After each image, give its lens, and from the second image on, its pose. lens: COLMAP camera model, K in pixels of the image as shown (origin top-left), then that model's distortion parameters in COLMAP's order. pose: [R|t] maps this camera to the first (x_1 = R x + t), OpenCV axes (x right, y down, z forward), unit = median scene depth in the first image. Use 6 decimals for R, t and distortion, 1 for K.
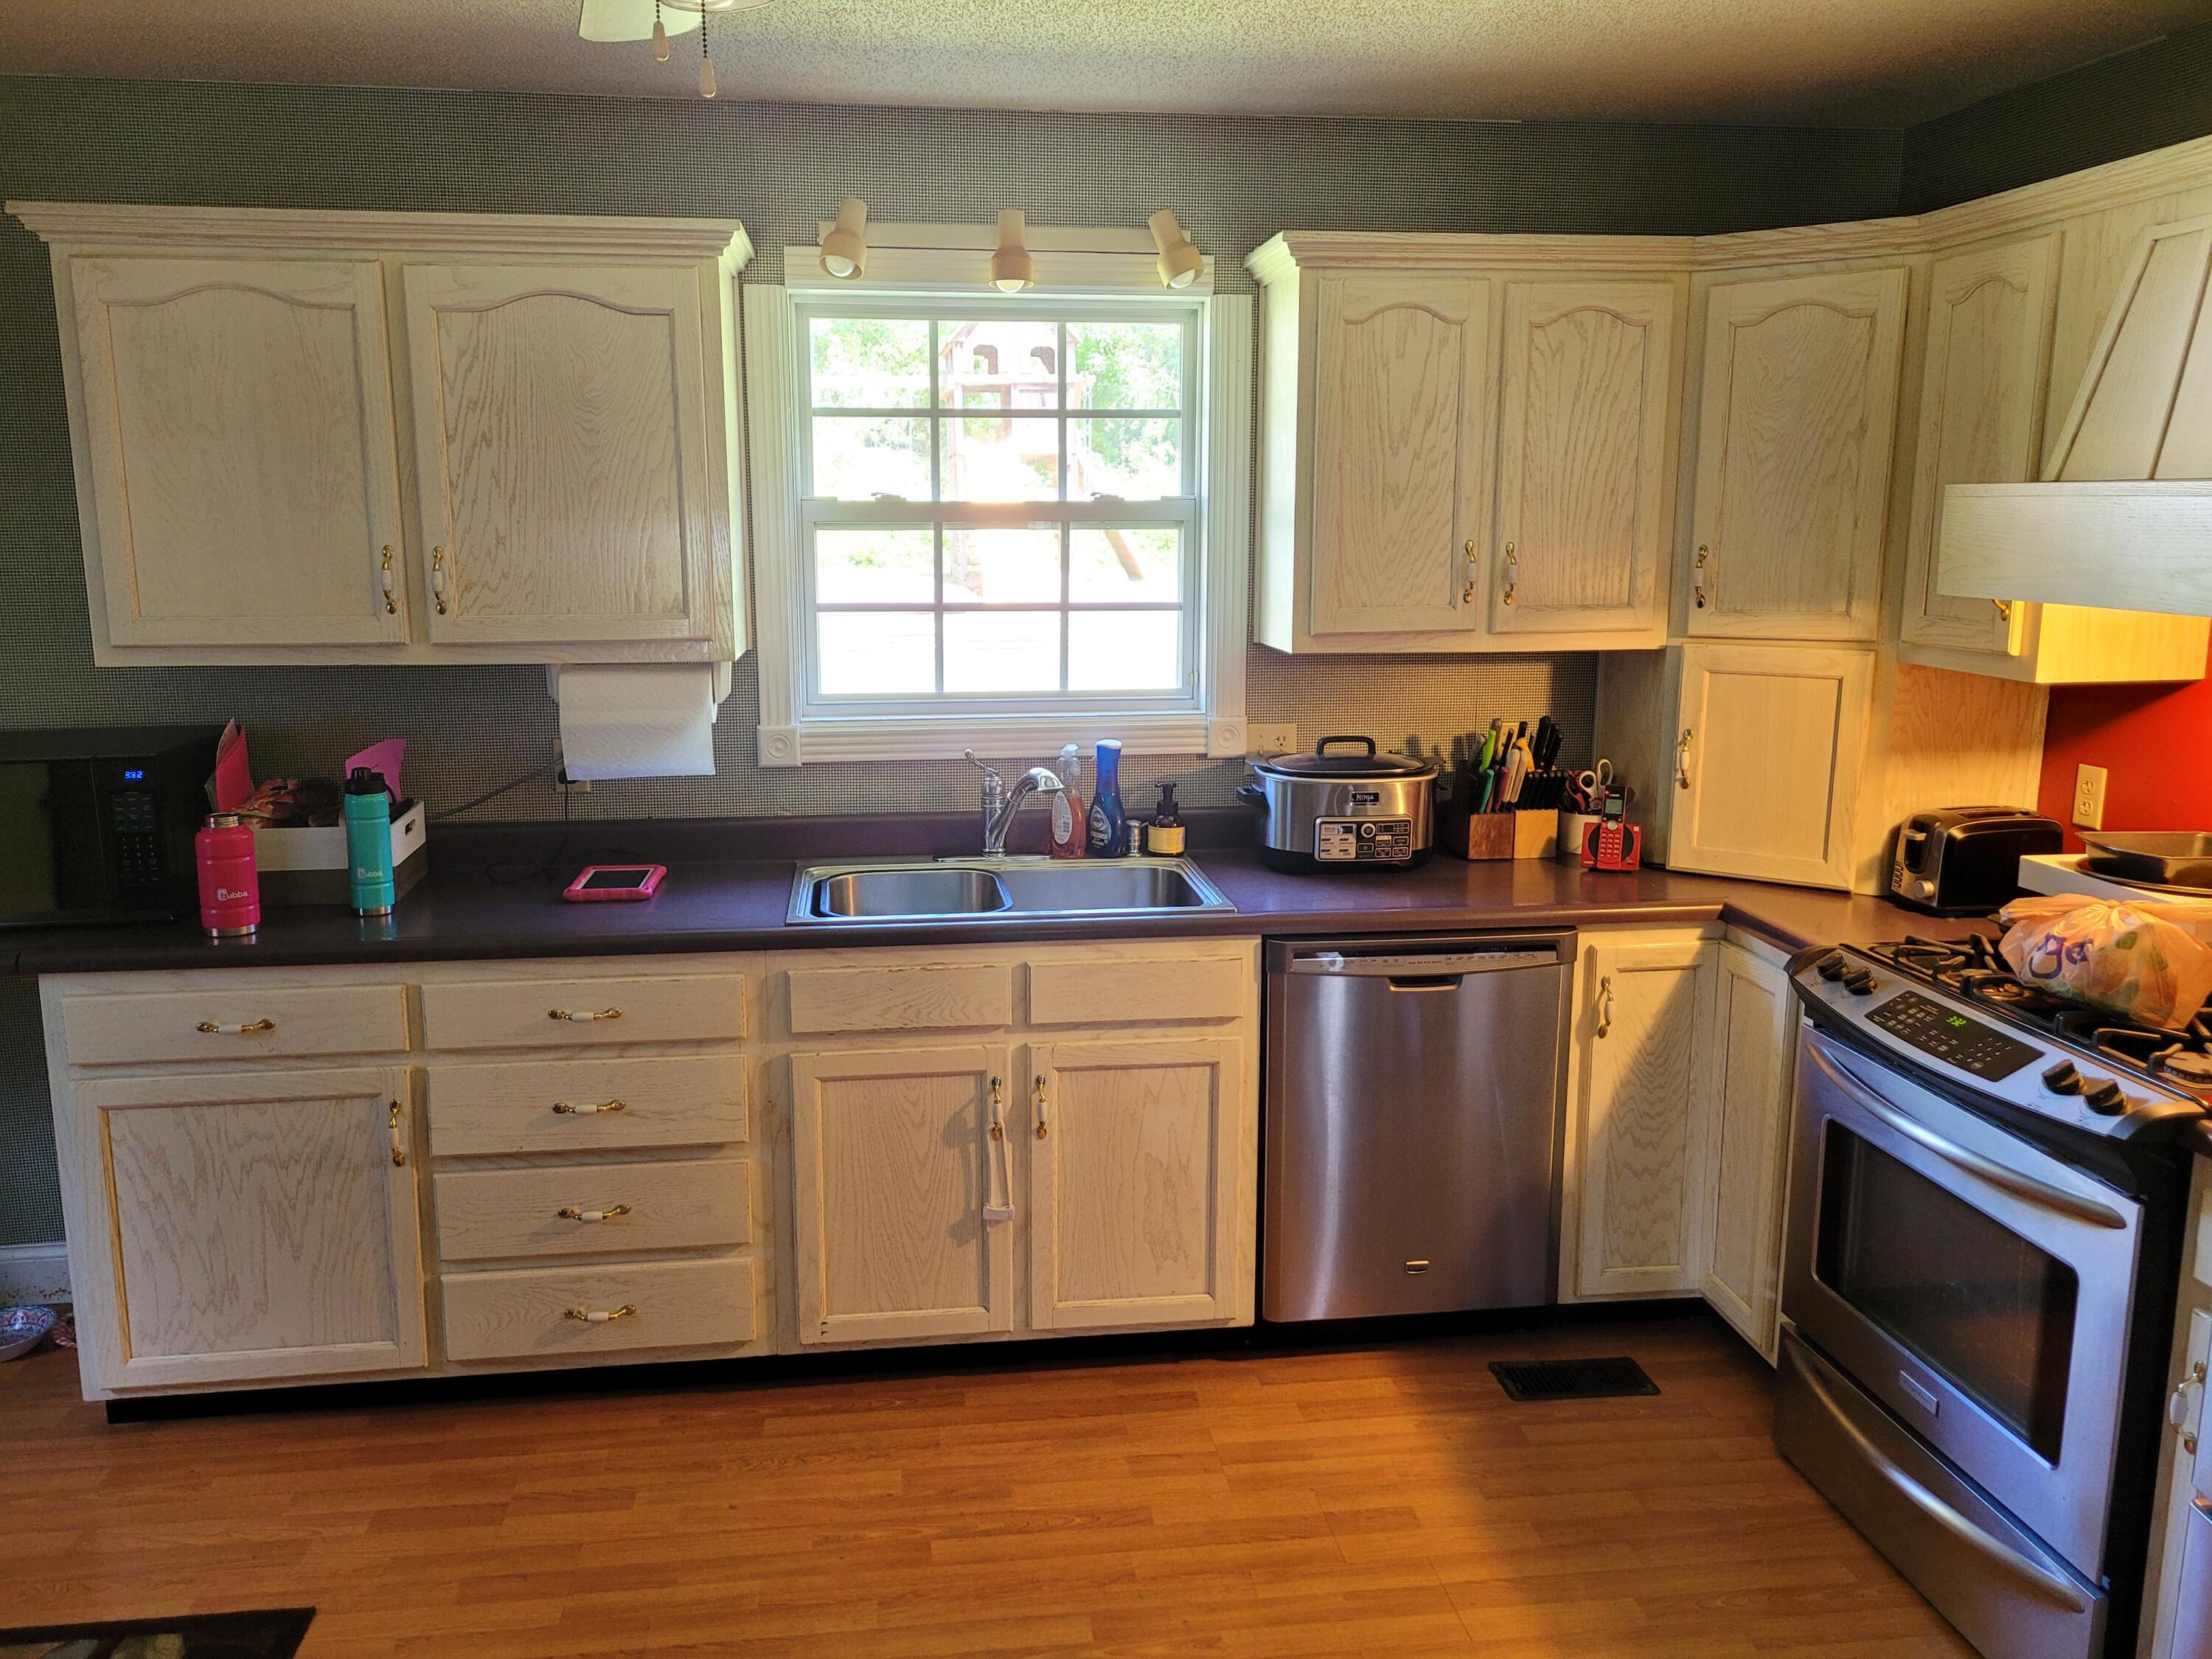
lens RADIAL K [[1702.1, 0, 1100.0], [0, 1702.1, 814.4], [0, 0, 1]] dist [0.061179, -0.026911]
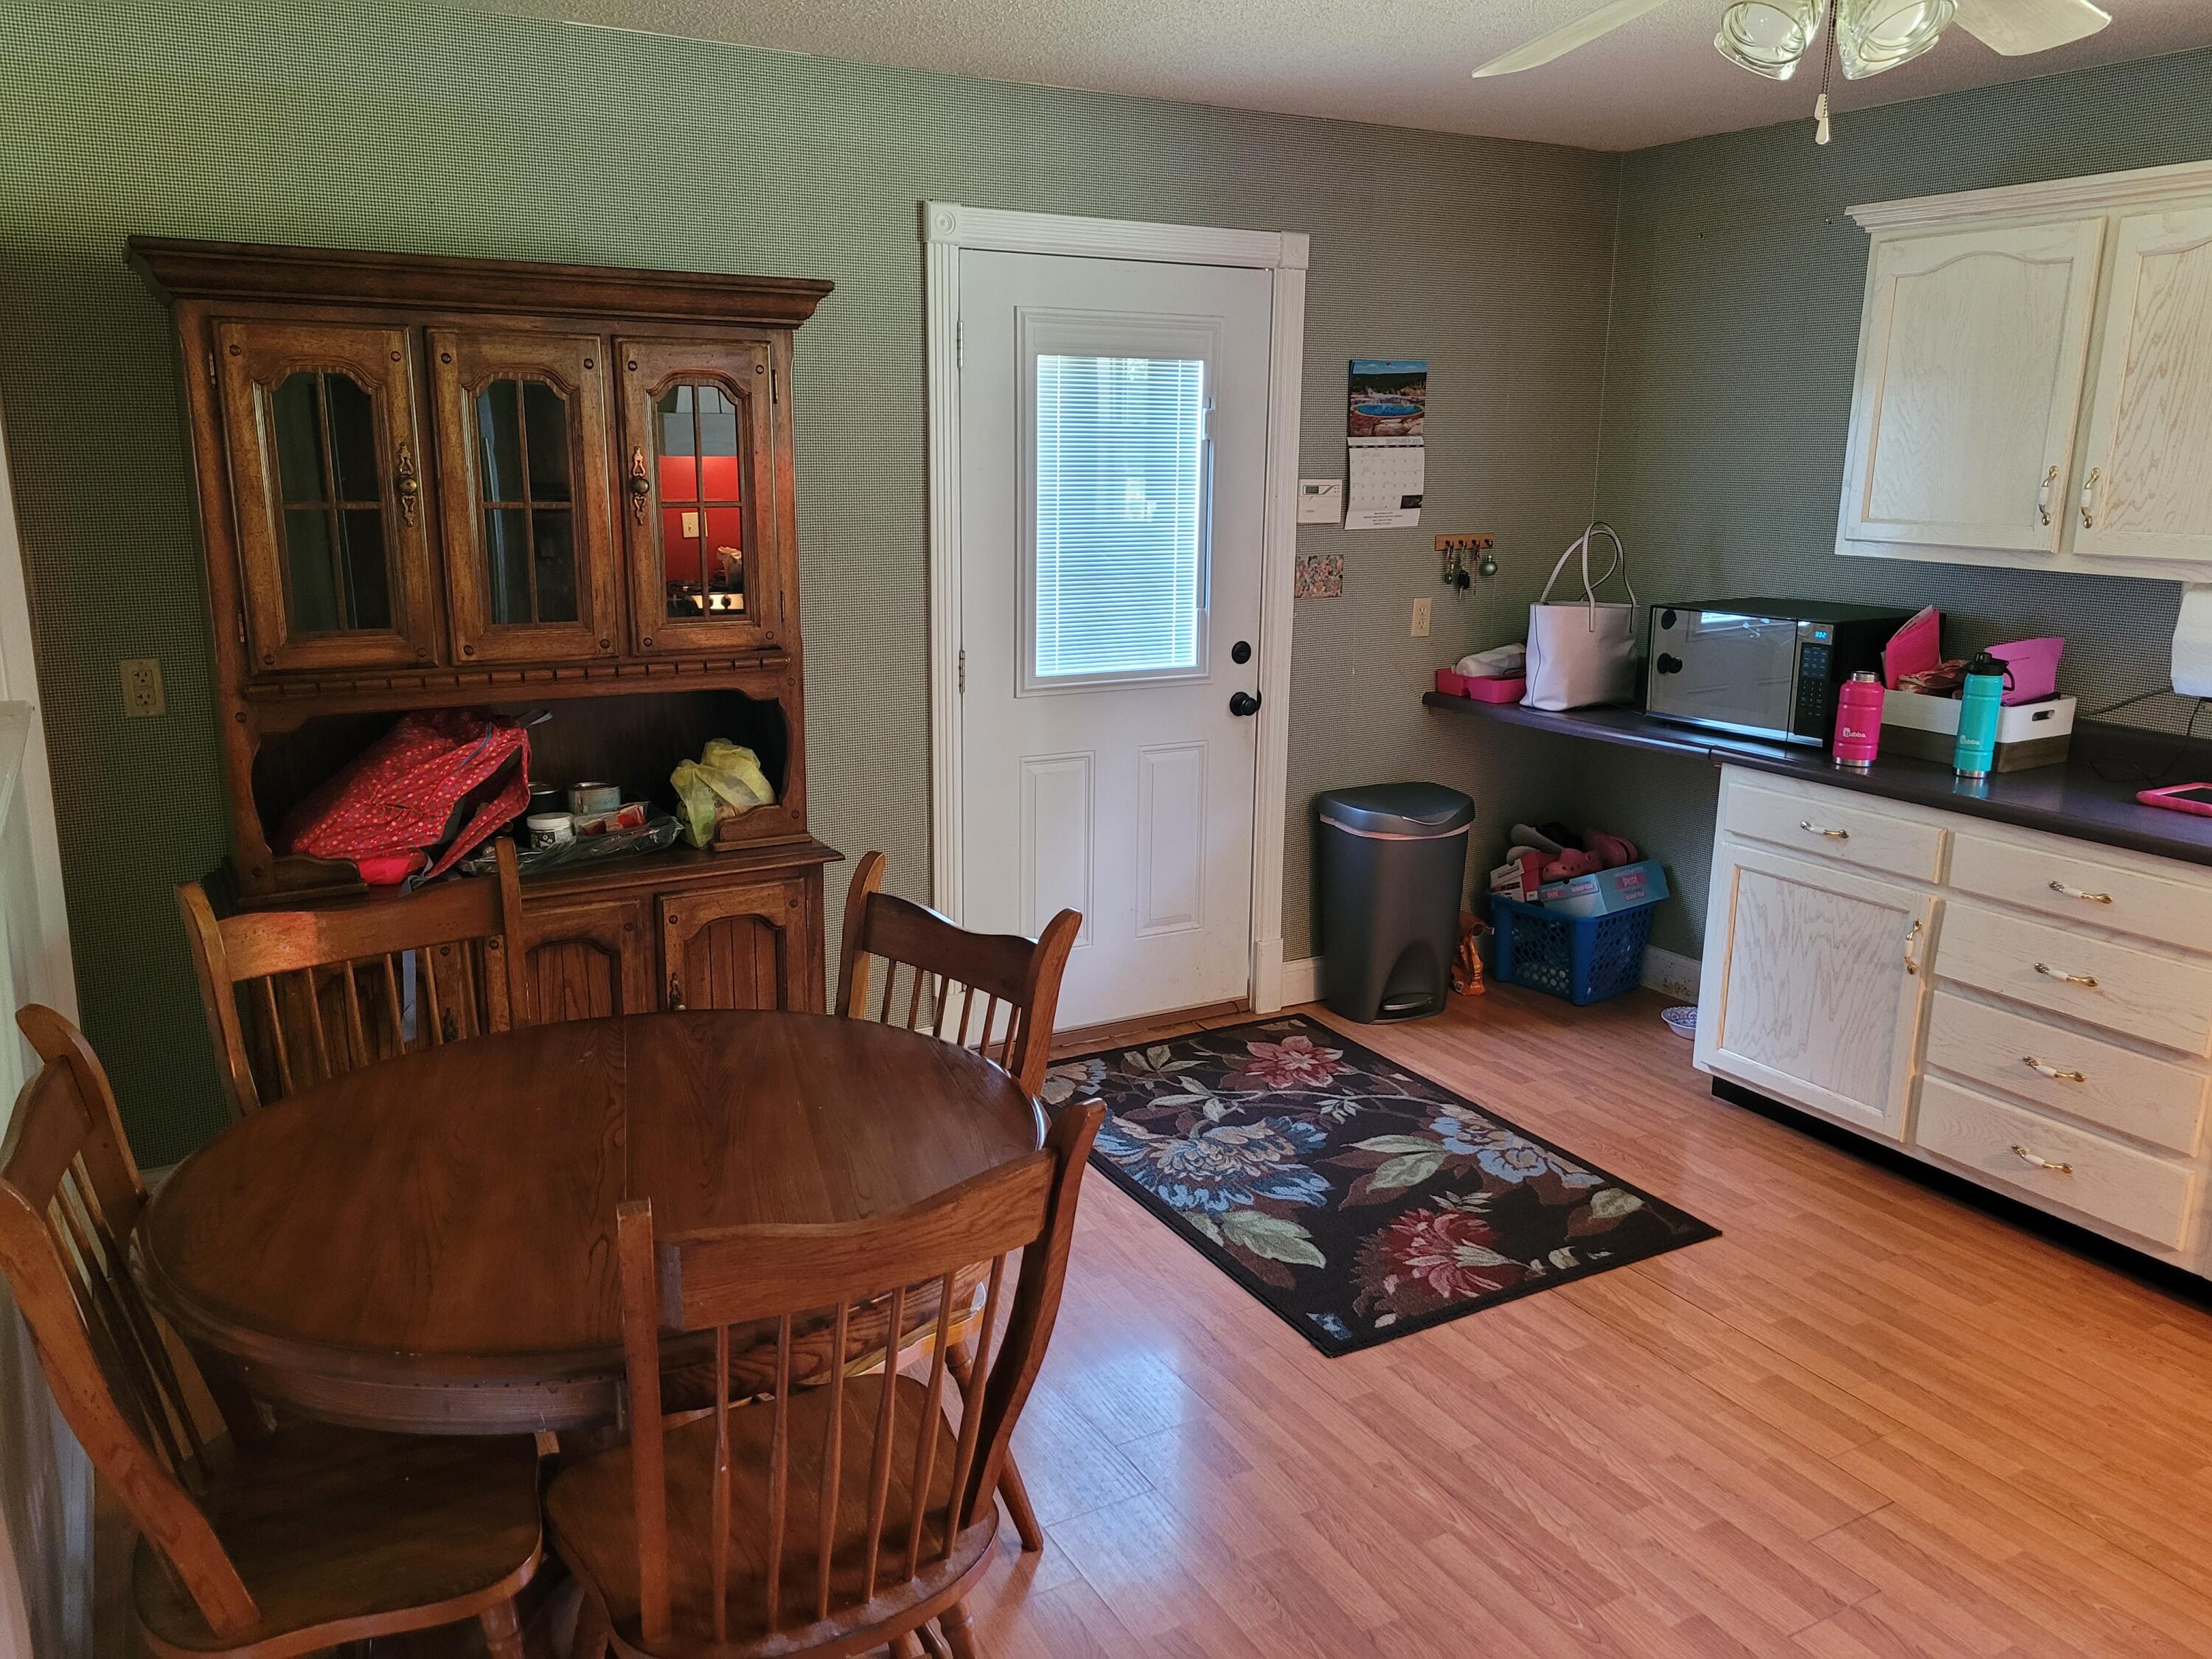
lens RADIAL K [[1702.1, 0, 1109.2], [0, 1702.1, 835.7], [0, 0, 1]] dist [0.061179, -0.026911]
pose [[0.396277, 0.220863, -0.891170, 0.436938], [-0.182010, 0.970269, 0.159532, 0.015958], [0.899909, 0.098983, 0.424695, -0.048812]]
